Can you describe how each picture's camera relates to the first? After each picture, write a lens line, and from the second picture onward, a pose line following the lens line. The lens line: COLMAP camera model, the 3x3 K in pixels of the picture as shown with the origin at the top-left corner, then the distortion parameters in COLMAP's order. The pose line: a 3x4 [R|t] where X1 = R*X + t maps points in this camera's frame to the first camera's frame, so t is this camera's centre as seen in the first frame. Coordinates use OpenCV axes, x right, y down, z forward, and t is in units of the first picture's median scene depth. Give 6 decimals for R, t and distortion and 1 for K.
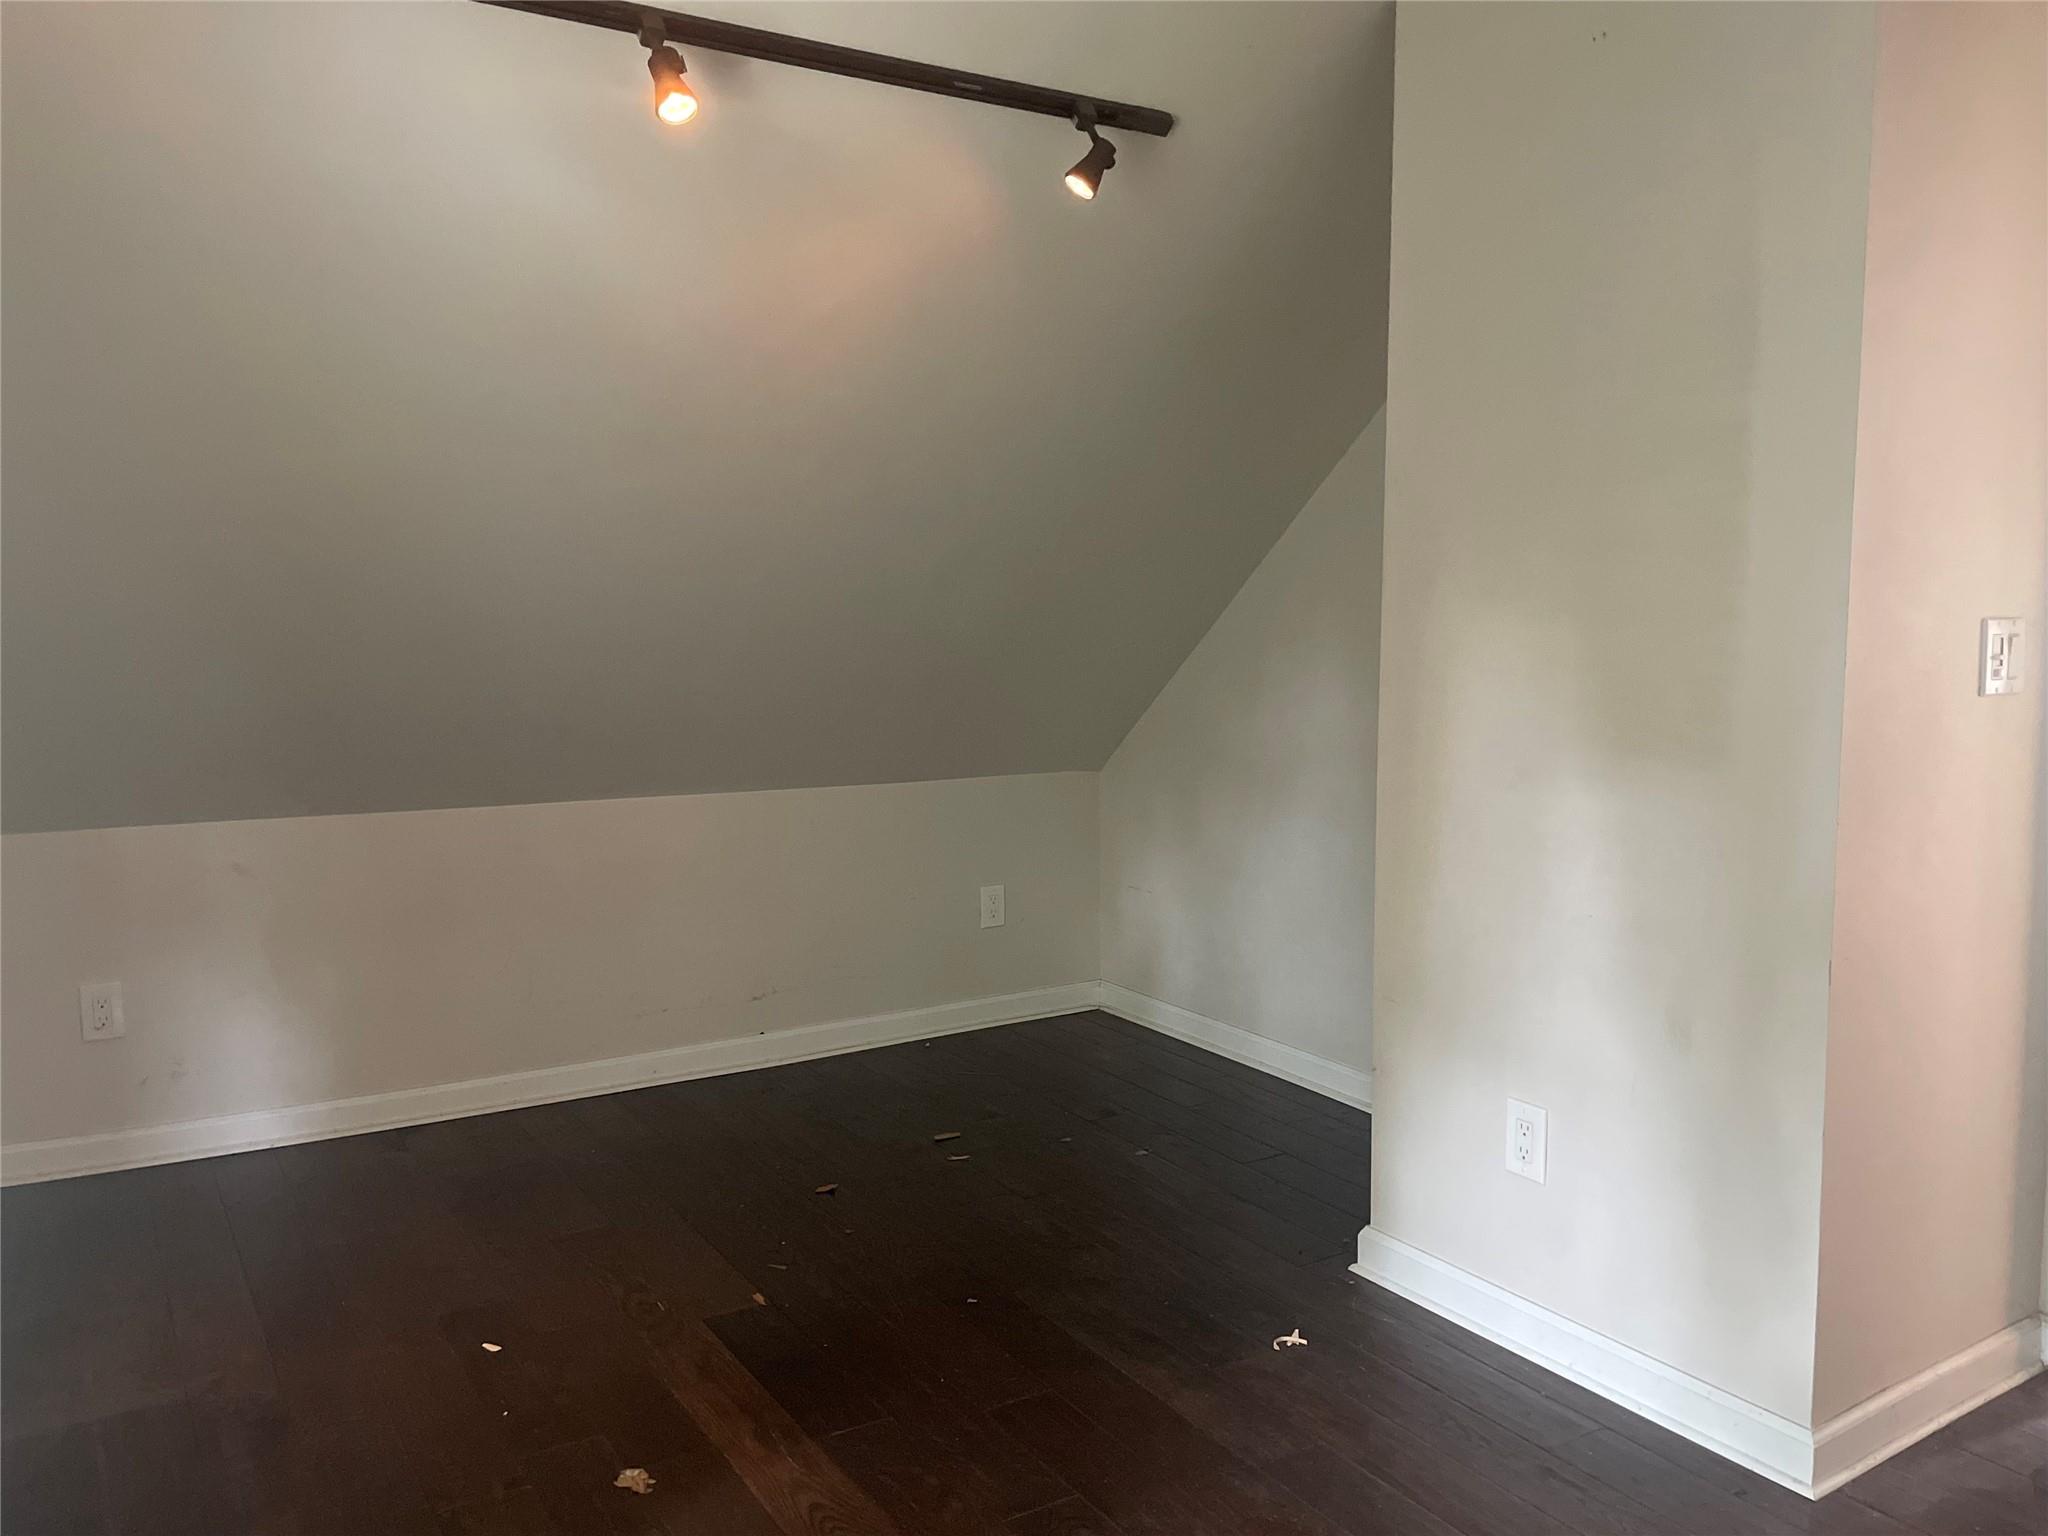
lens RADIAL K [[1544.1, 0, 1017.9], [0, 1544.1, 763.2], [0, 0, 1]] dist [0.101833, -0.125750]
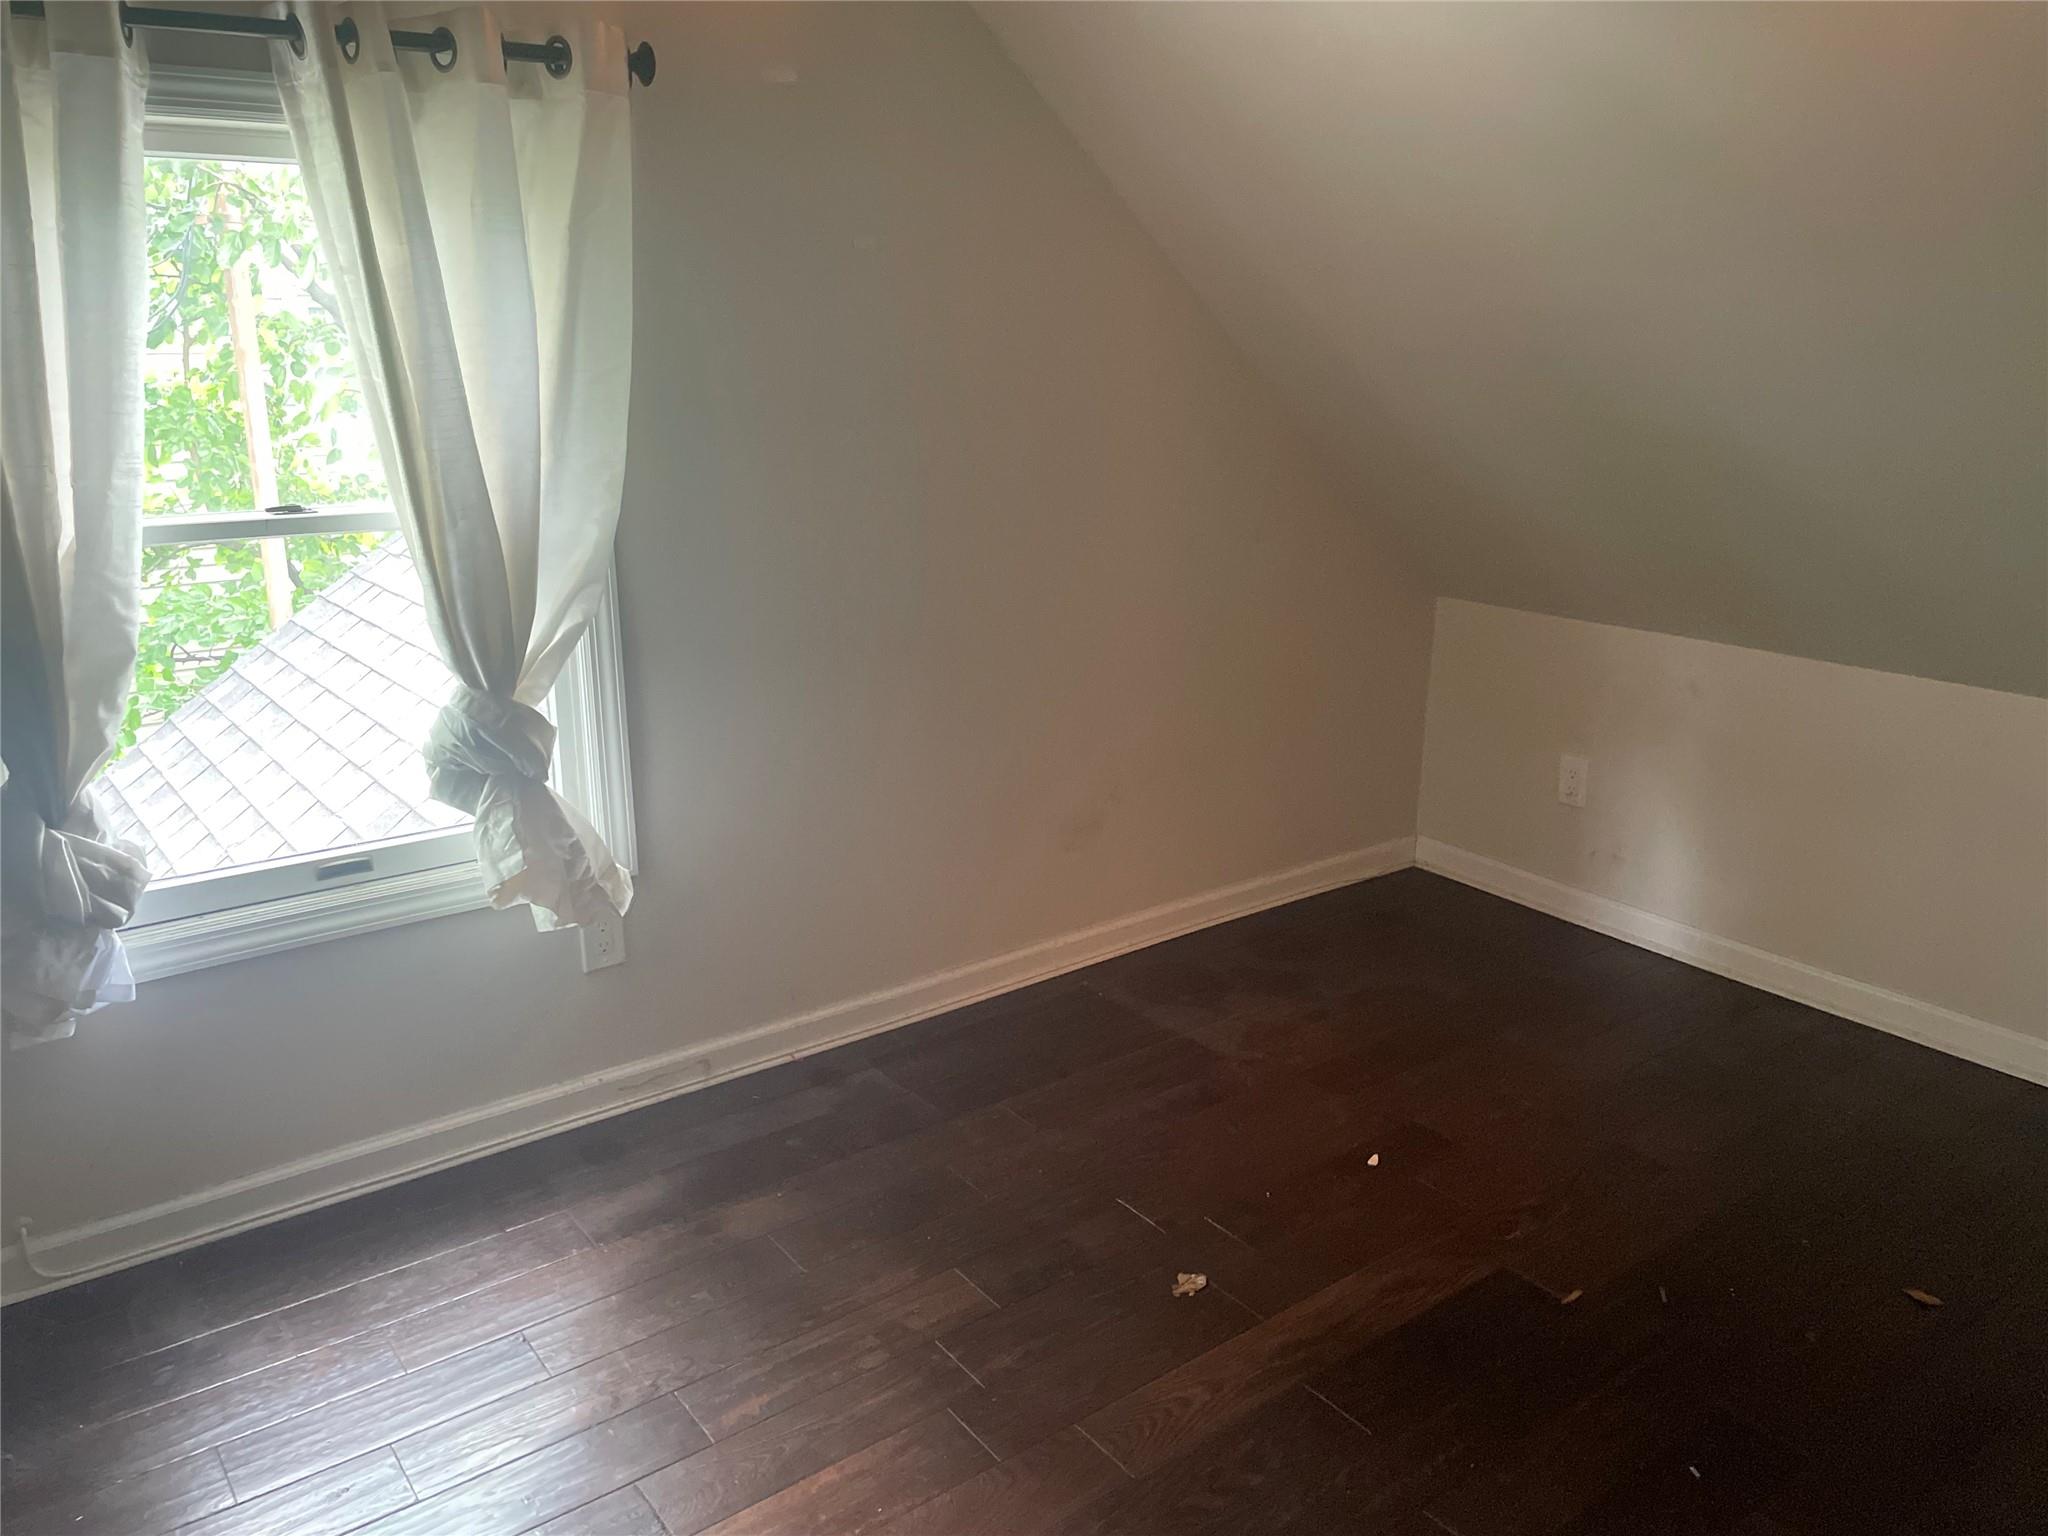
lens RADIAL K [[1544.1, 0, 1017.9], [0, 1544.1, 763.2], [0, 0, 1]] dist [0.101833, -0.125750]
pose [[0.079425, 0.269967, -0.959588, 0.472075], [-0.082032, 0.961134, 0.263612, -0.121395], [0.993460, 0.057780, 0.098484, 0.494618]]
